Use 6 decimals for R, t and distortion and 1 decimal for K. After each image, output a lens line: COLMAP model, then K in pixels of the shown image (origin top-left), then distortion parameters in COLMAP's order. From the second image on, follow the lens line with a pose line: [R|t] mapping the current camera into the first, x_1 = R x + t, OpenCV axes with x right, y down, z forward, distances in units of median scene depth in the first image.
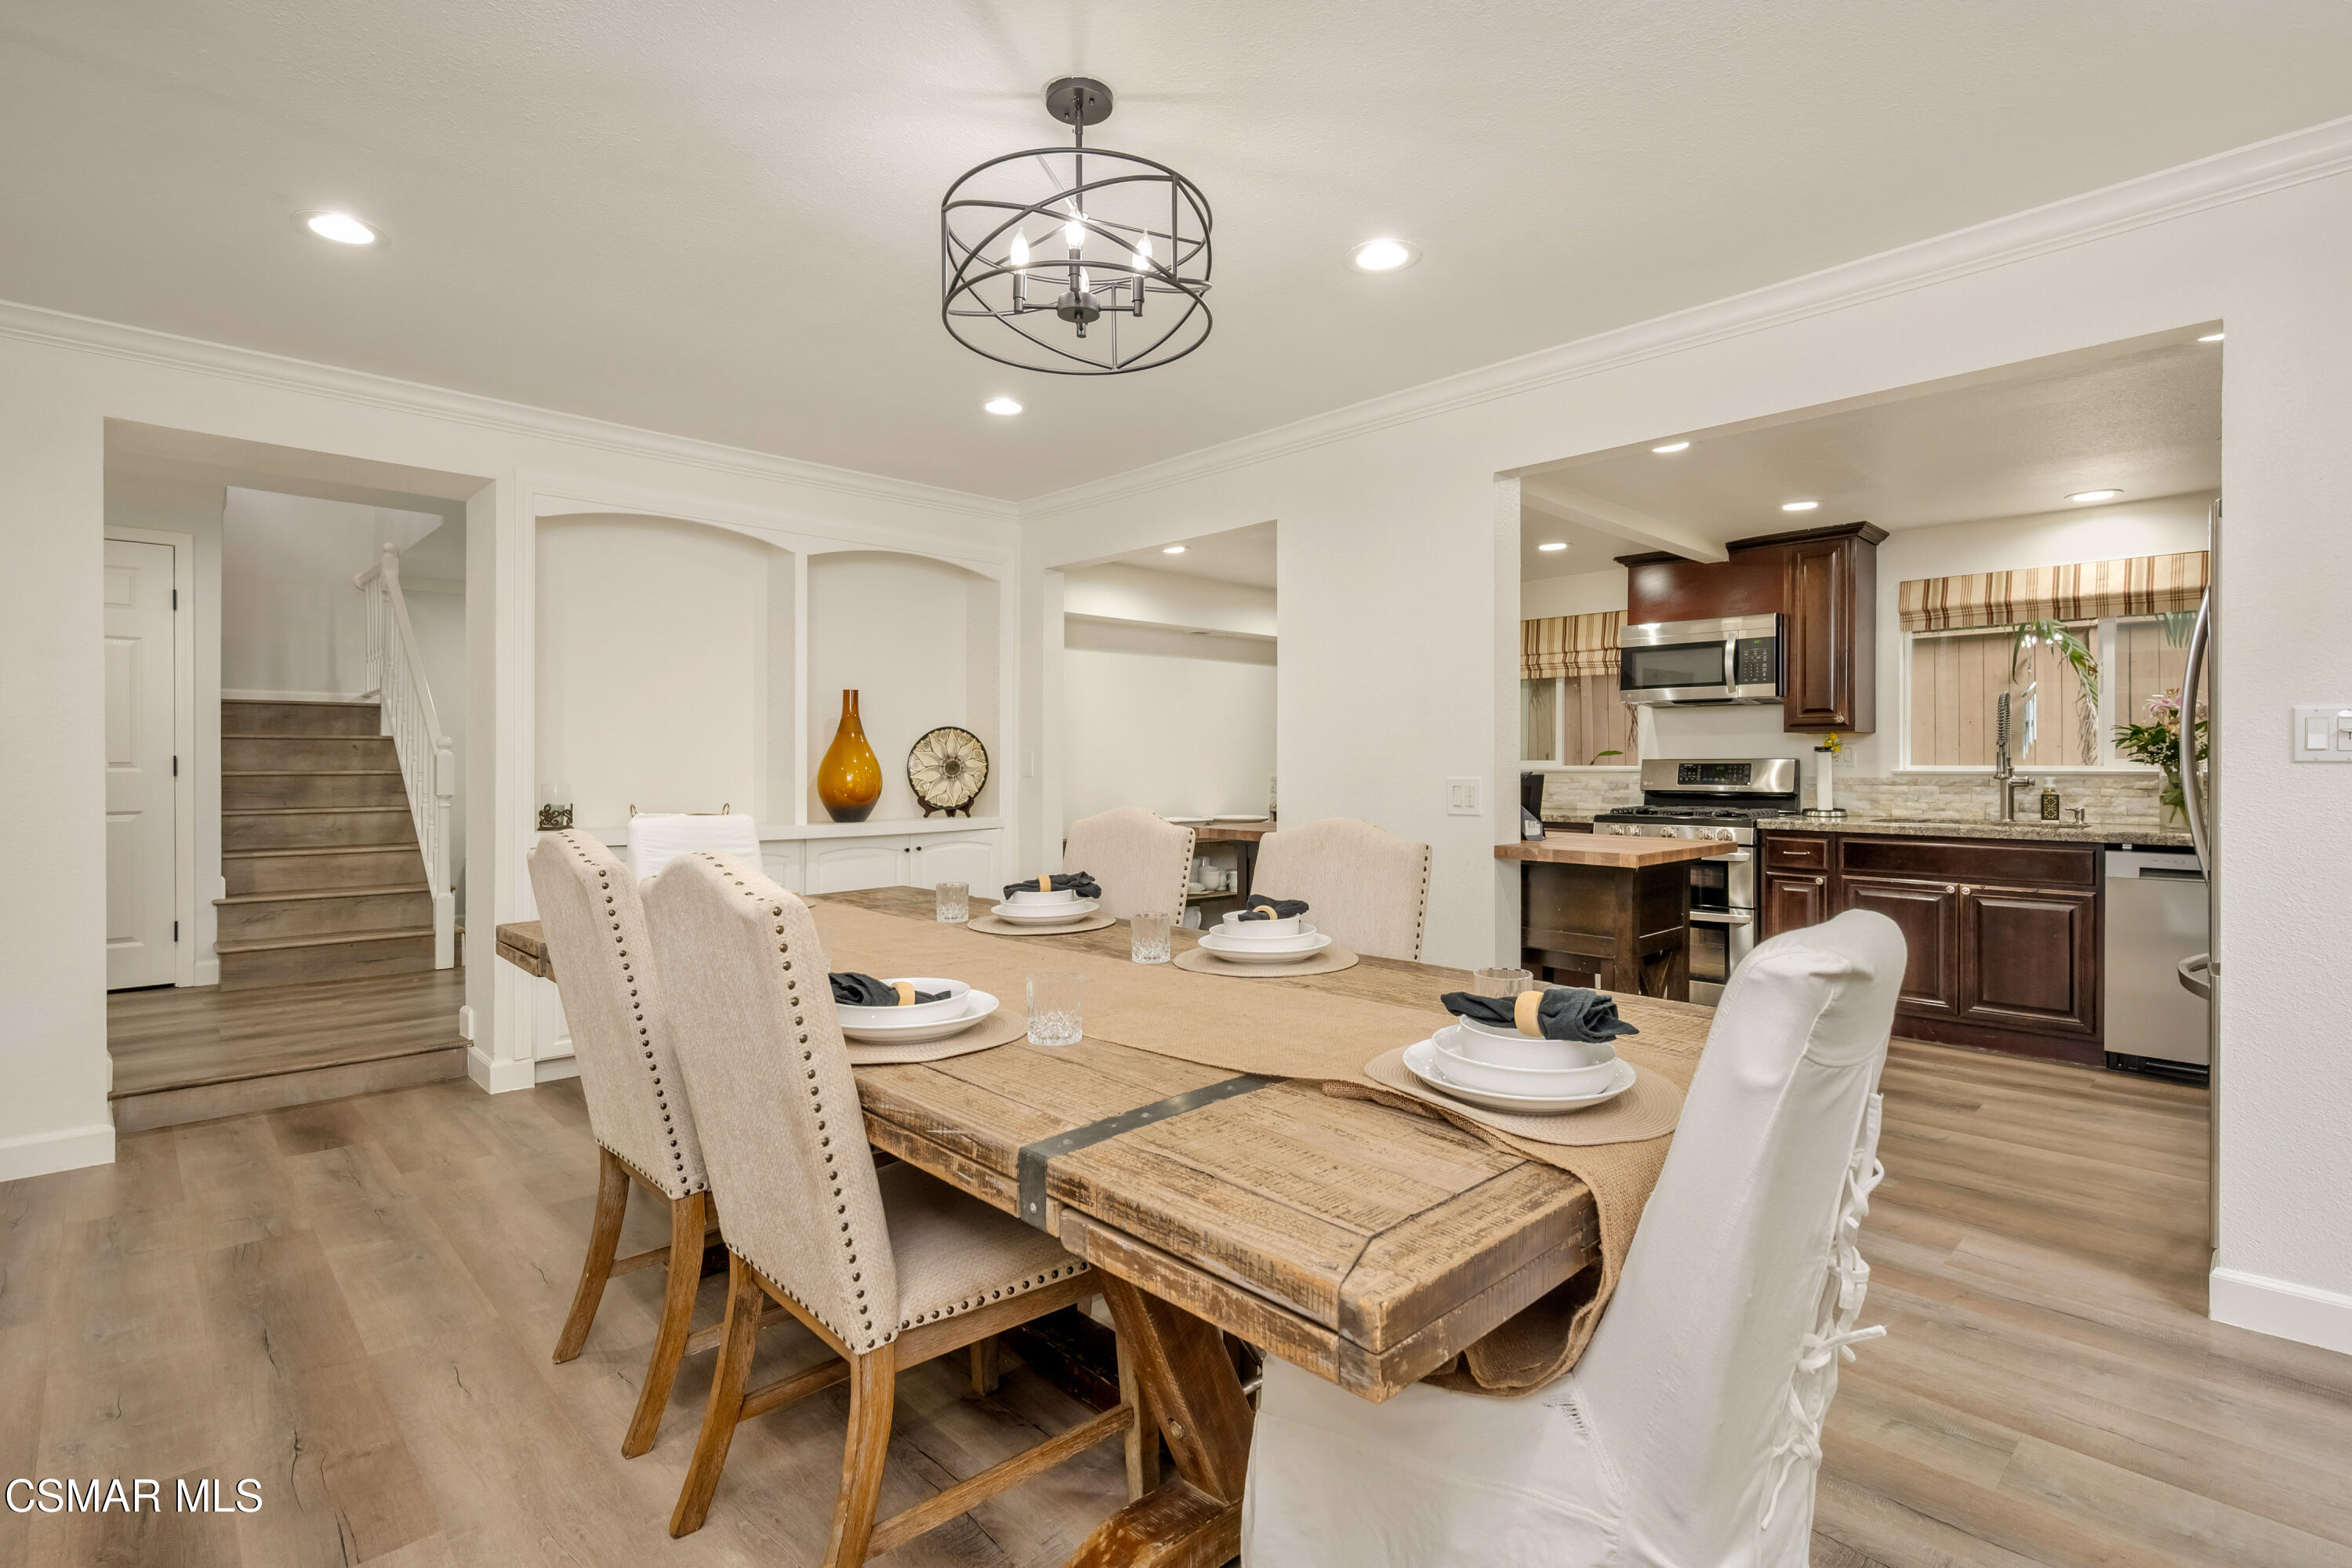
lens RADIAL K [[1093.9, 0, 1176.8], [0, 1093.9, 767.1], [0, 0, 1]] dist [-0.004452, -0.000940]
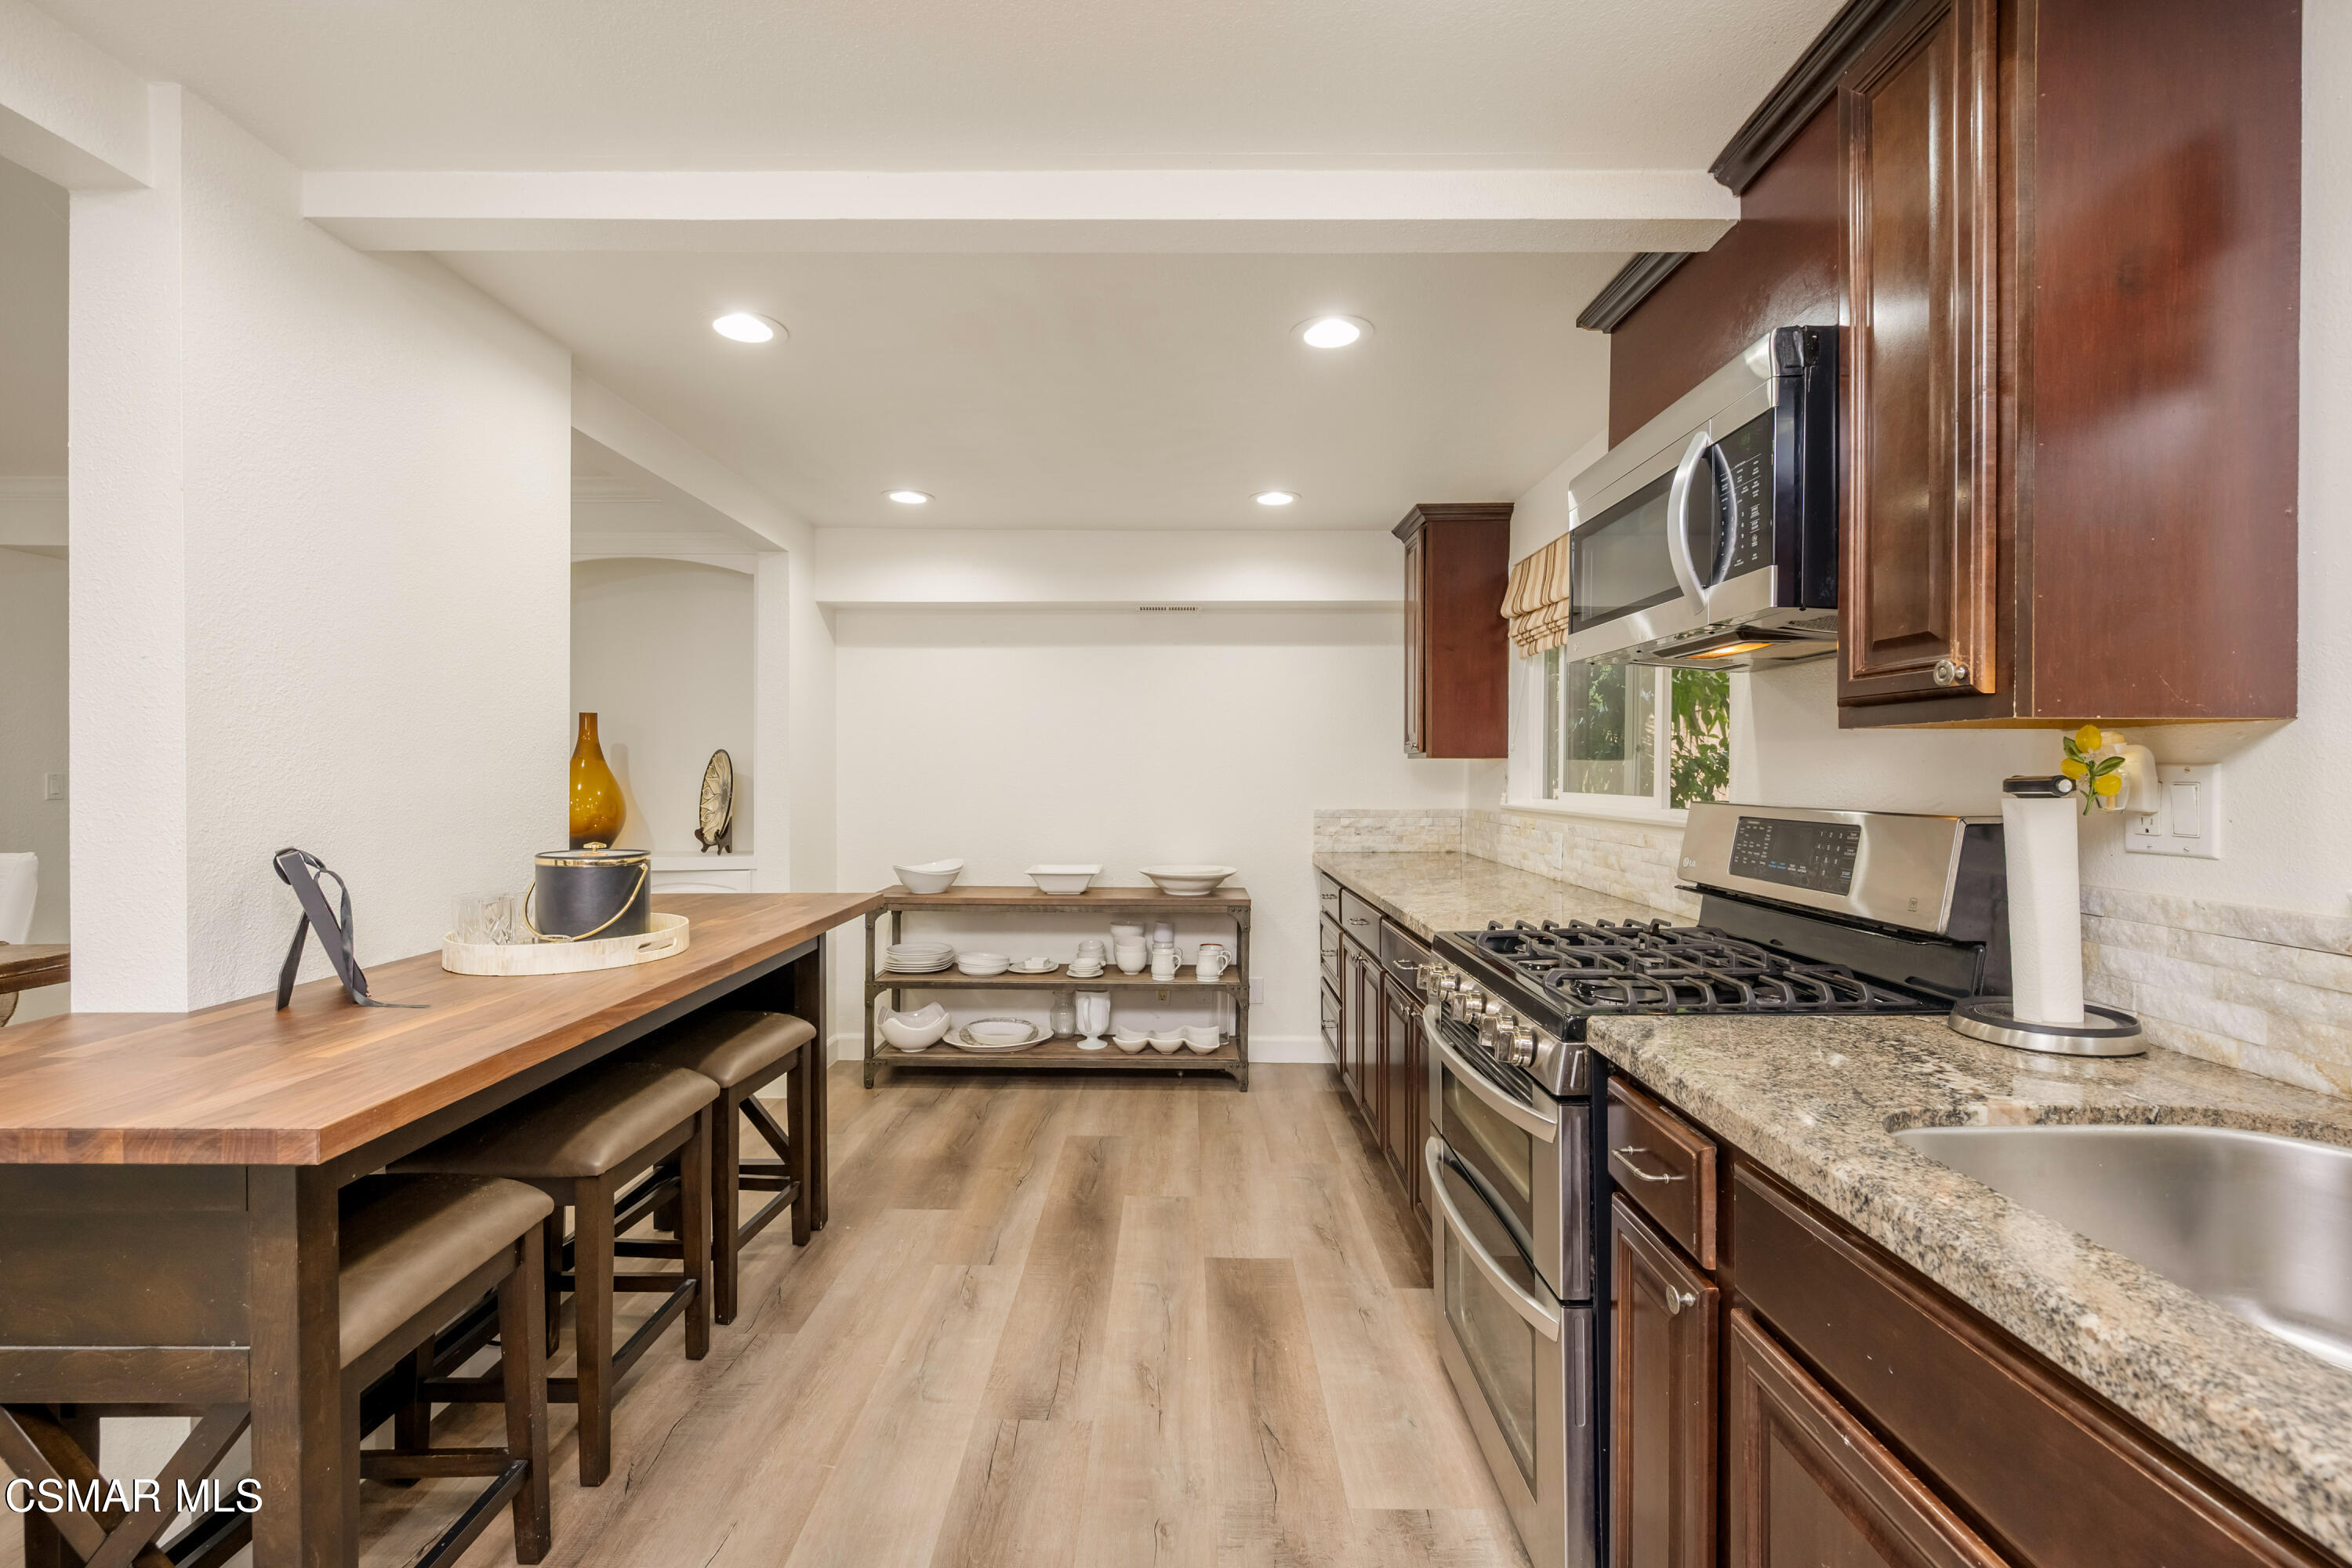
lens RADIAL K [[998.1, 0, 1188.6], [0, 998.1, 778.9], [0, 0, 1]] dist [-0.000988, -0.001542]
pose [[0.726810, 0.006038, -0.686812, 0.654129], [-0.002957, 0.999980, 0.005662, -0.020442], [0.686833, -0.002085, 0.726813, 0.732017]]
